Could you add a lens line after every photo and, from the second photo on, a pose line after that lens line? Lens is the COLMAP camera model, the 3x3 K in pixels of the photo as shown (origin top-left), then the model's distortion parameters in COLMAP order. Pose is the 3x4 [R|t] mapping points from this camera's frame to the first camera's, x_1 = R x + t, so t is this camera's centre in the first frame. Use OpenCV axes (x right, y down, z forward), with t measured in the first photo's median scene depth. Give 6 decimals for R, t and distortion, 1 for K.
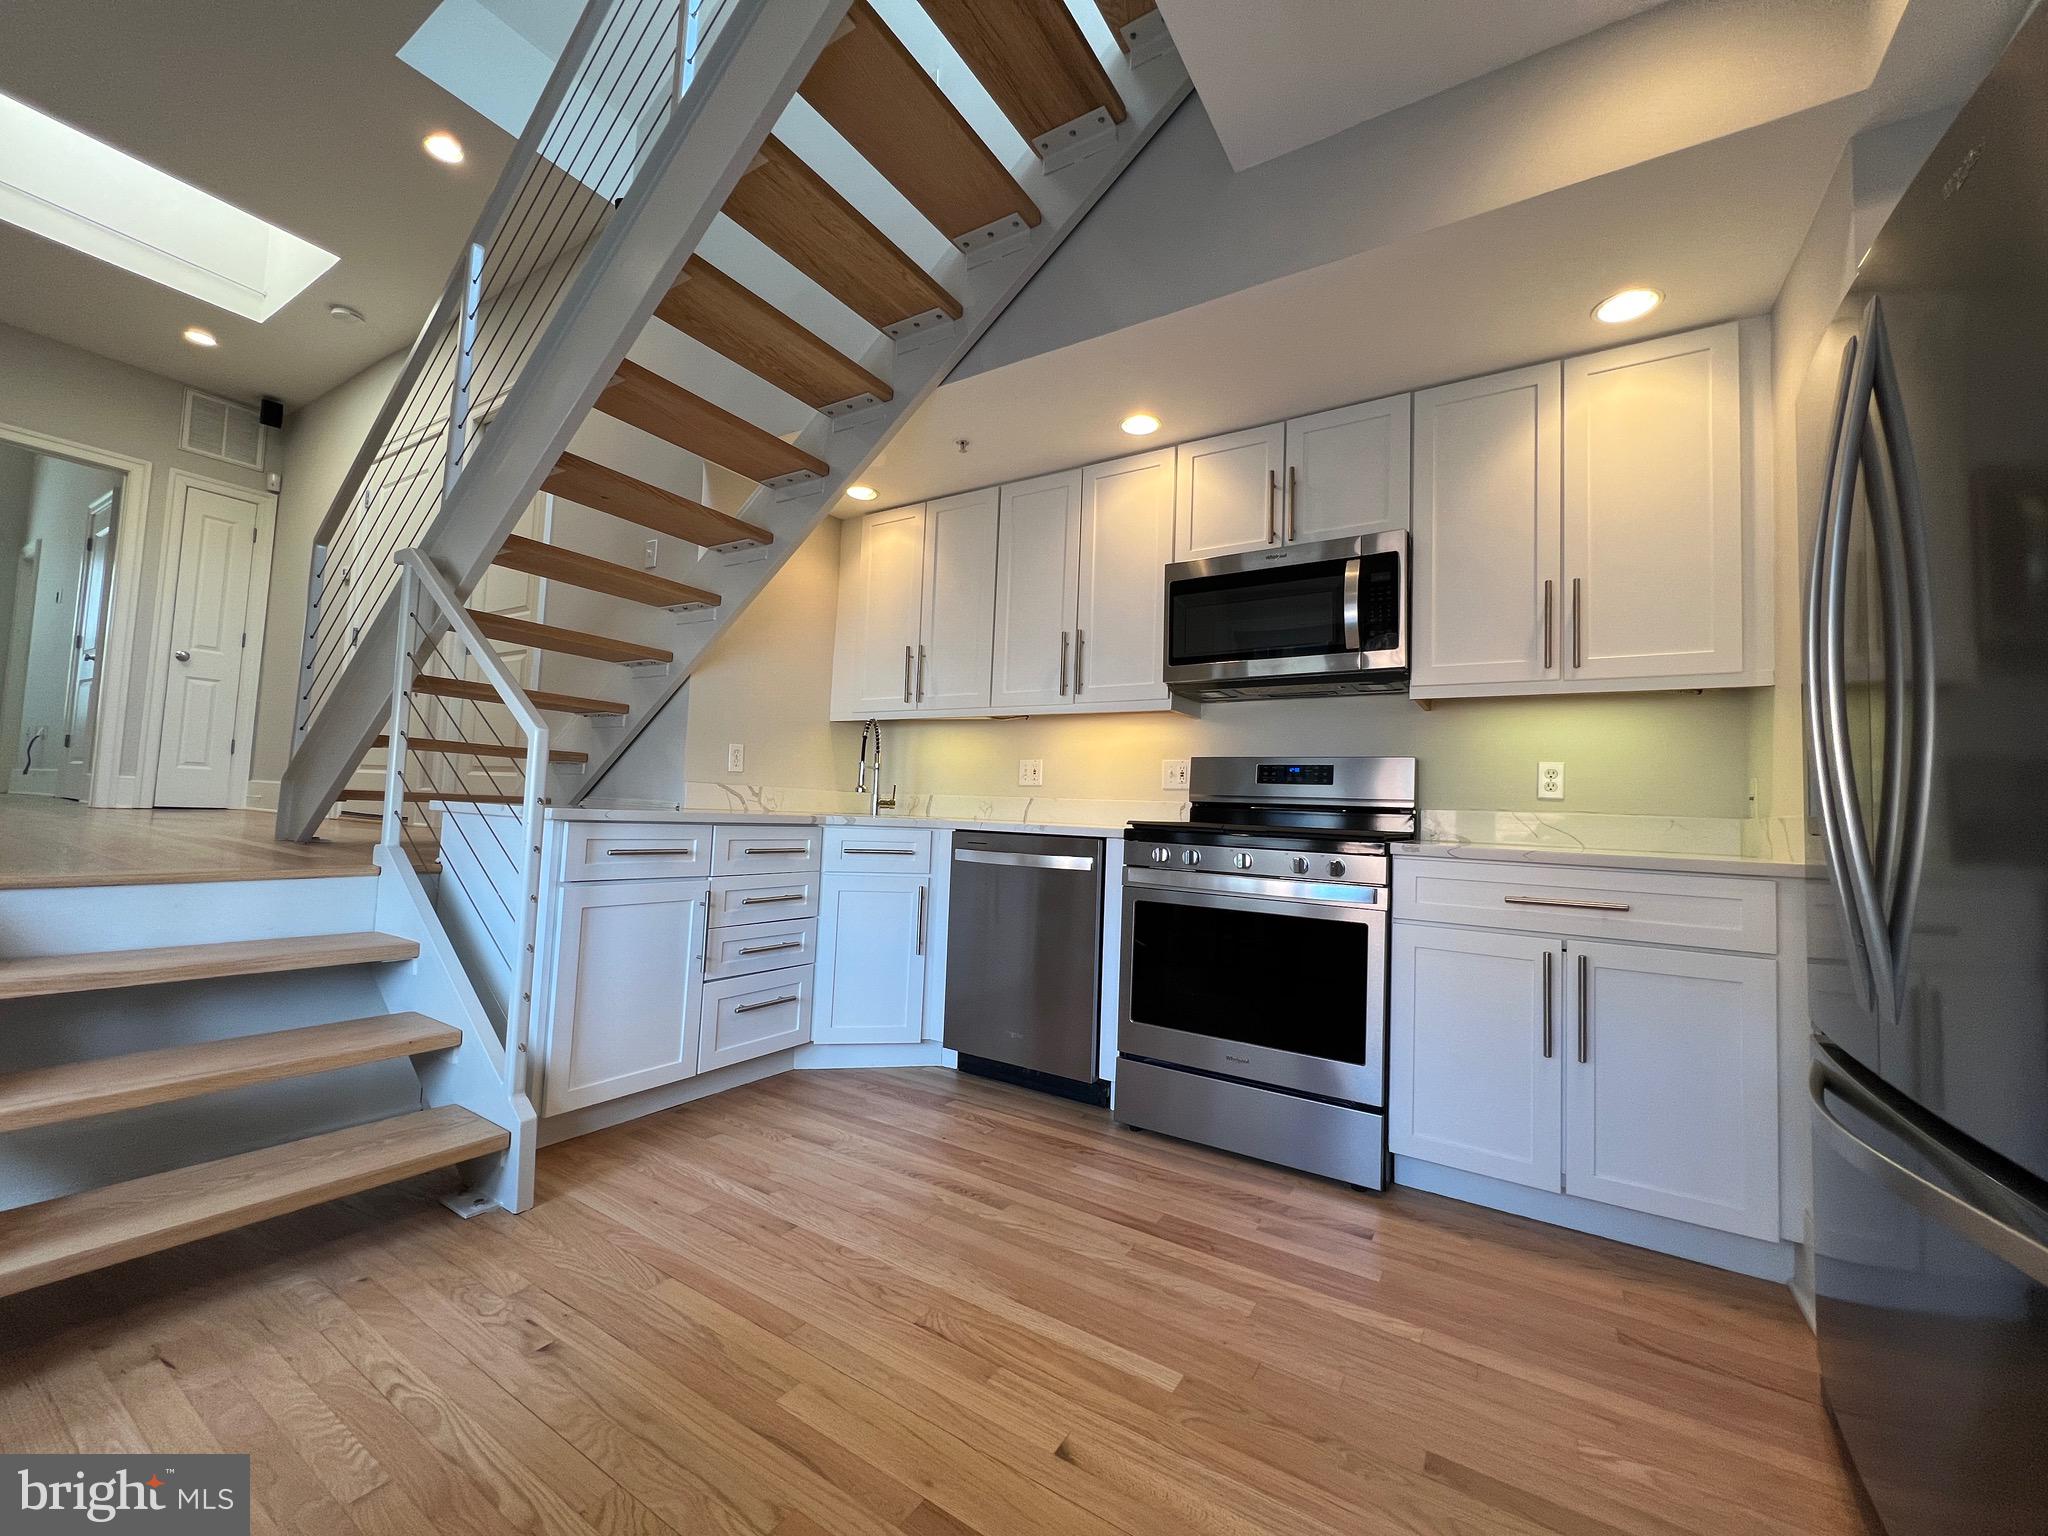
lens RADIAL K [[820.2, 0, 1017.6], [0, 820.2, 766.6], [0, 0, 1]] dist [-0.000790, 0.000647]
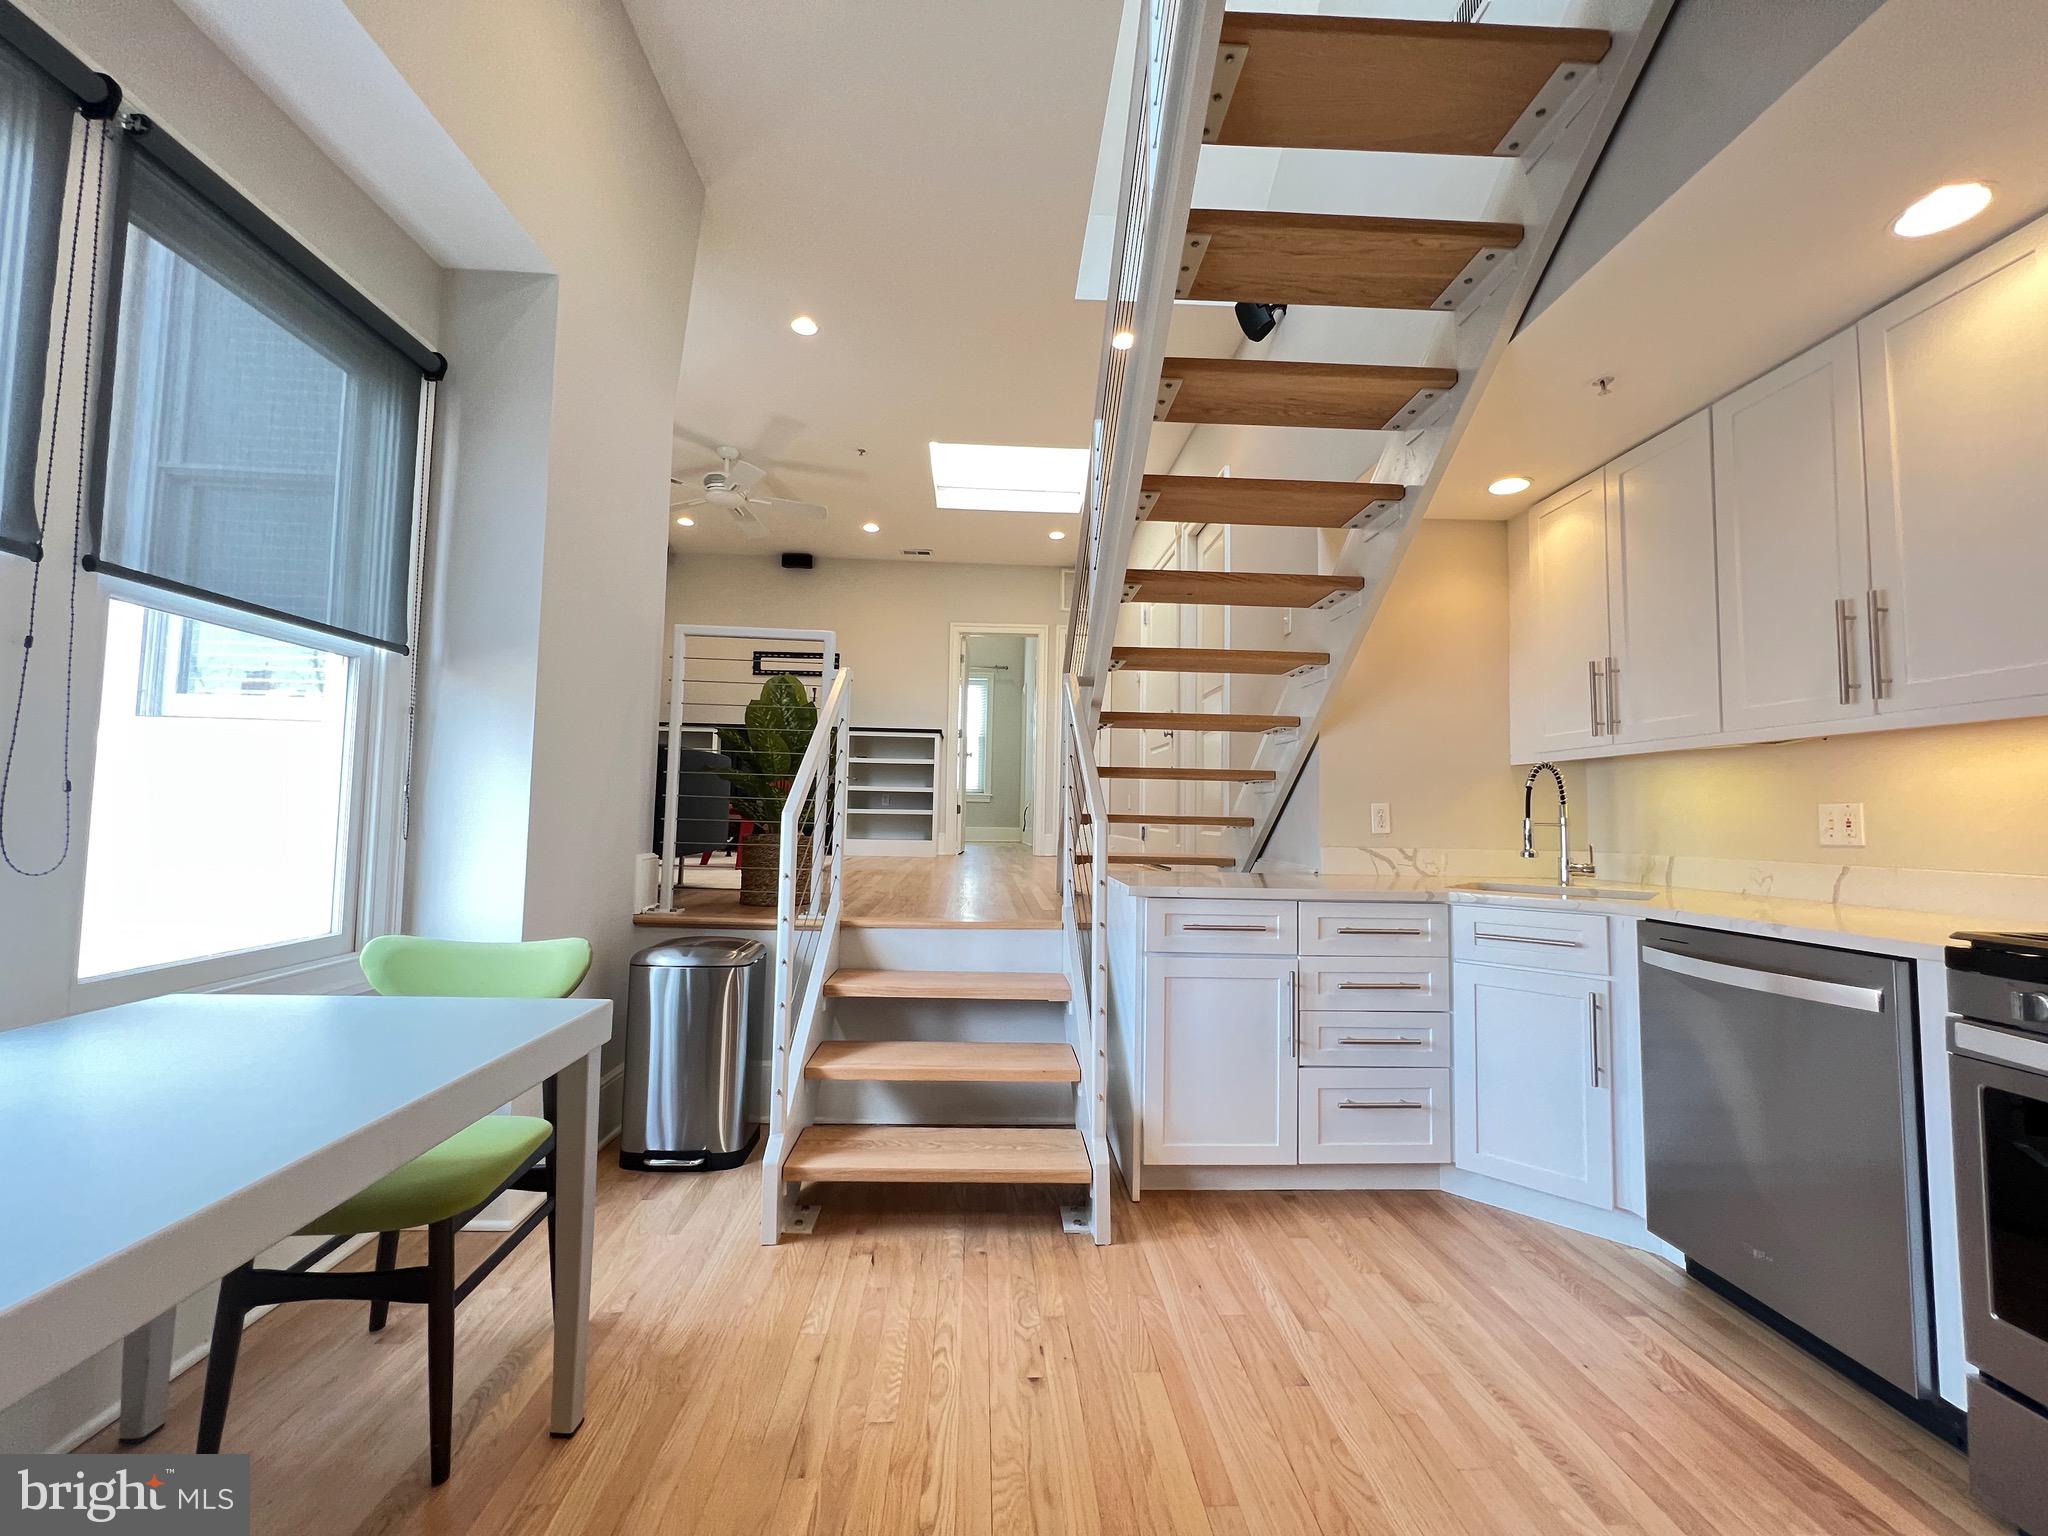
lens RADIAL K [[820.2, 0, 1015.6], [0, 820.2, 766.6], [0, 0, 1]] dist [-0.000790, 0.000647]
pose [[0.574729, -0.081633, -0.814262, 0.241541], [0.052920, 0.996637, -0.062564, -0.044923], [0.816631, -0.007133, 0.577116, 0.186242]]
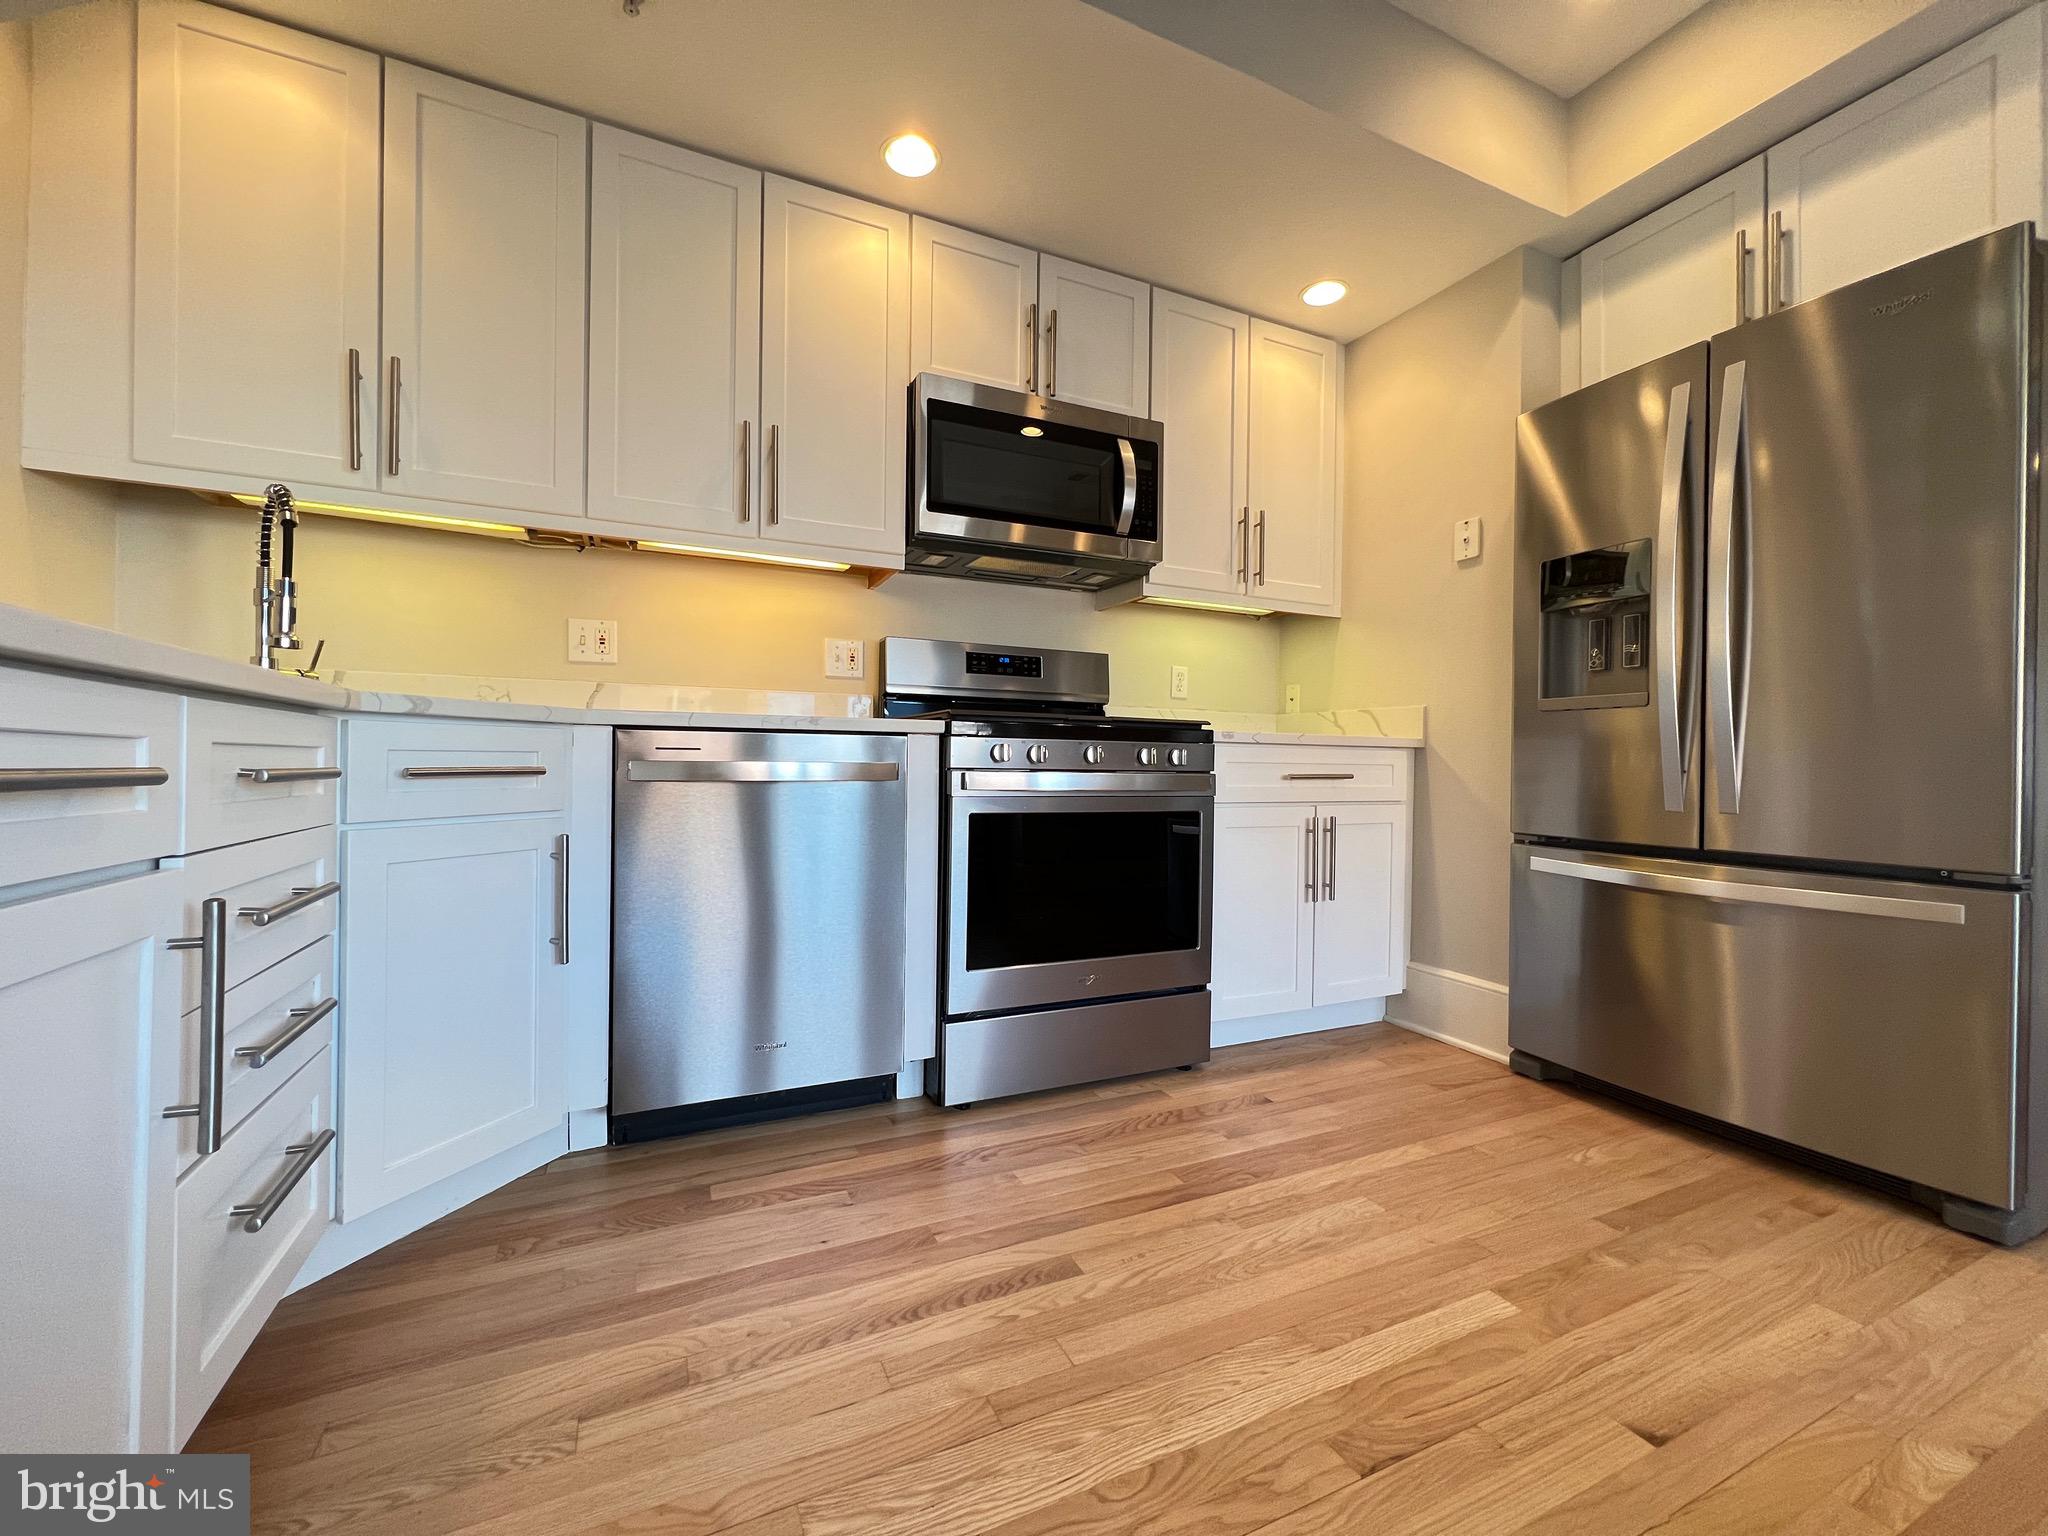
lens RADIAL K [[820.2, 0, 1017.0], [0, 820.2, 767.1], [0, 0, 1]] dist [-0.000790, 0.000647]
pose [[0.537713, -0.037993, 0.842272, -0.483730], [-0.037380, 0.996928, 0.068833, 0.067949], [-0.842299, -0.068496, 0.534641, 0.579998]]
